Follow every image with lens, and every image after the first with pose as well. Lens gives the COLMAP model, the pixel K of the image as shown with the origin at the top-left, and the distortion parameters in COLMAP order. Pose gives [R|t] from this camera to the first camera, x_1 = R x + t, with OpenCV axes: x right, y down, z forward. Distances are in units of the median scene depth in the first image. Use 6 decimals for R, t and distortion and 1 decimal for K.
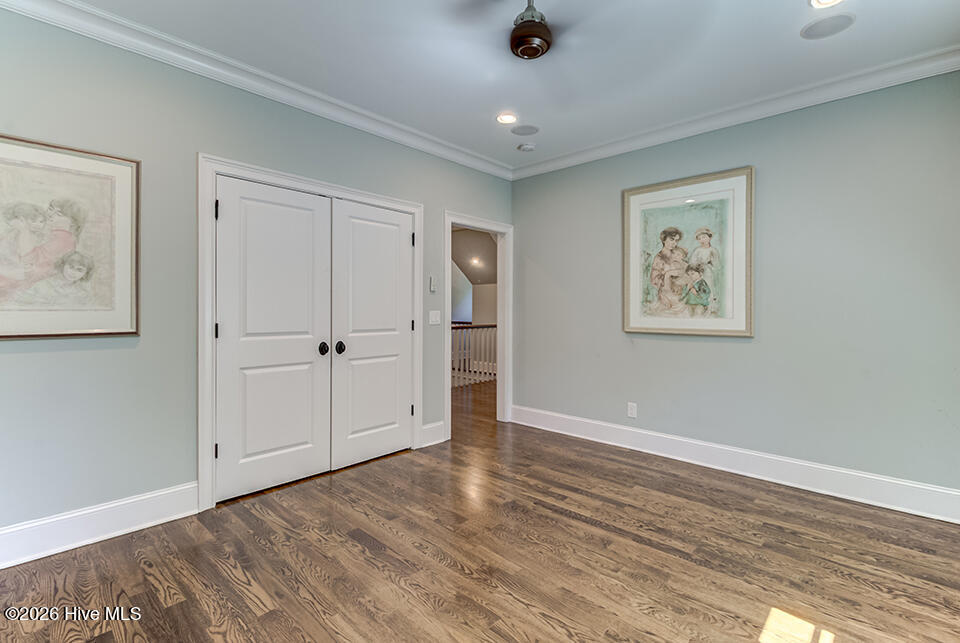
lens RADIAL K [[448.3, 0, 480.0], [0, 448.3, 321.5], [0, 0, 1]] dist [-0.000250, -0.000171]
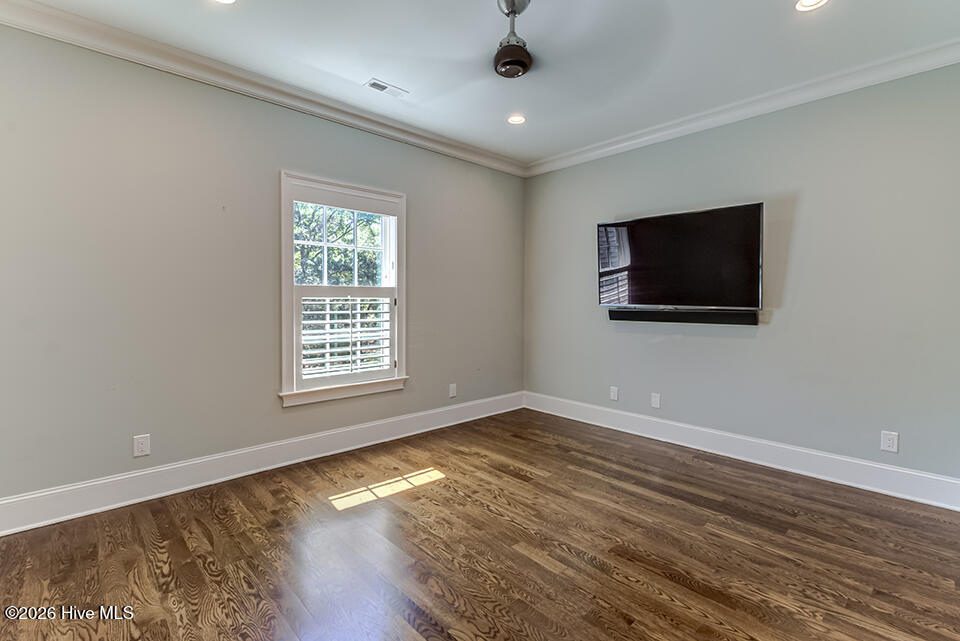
lens RADIAL K [[448.3, 0, 480.0], [0, 448.3, 320.5], [0, 0, 1]] dist [-0.000250, -0.000171]
pose [[-0.997826, -0.010270, 0.065099, 0.108000], [-0.005568, 0.997389, 0.072000, -0.054425], [-0.065668, 0.071481, -0.995278, 2.057965]]
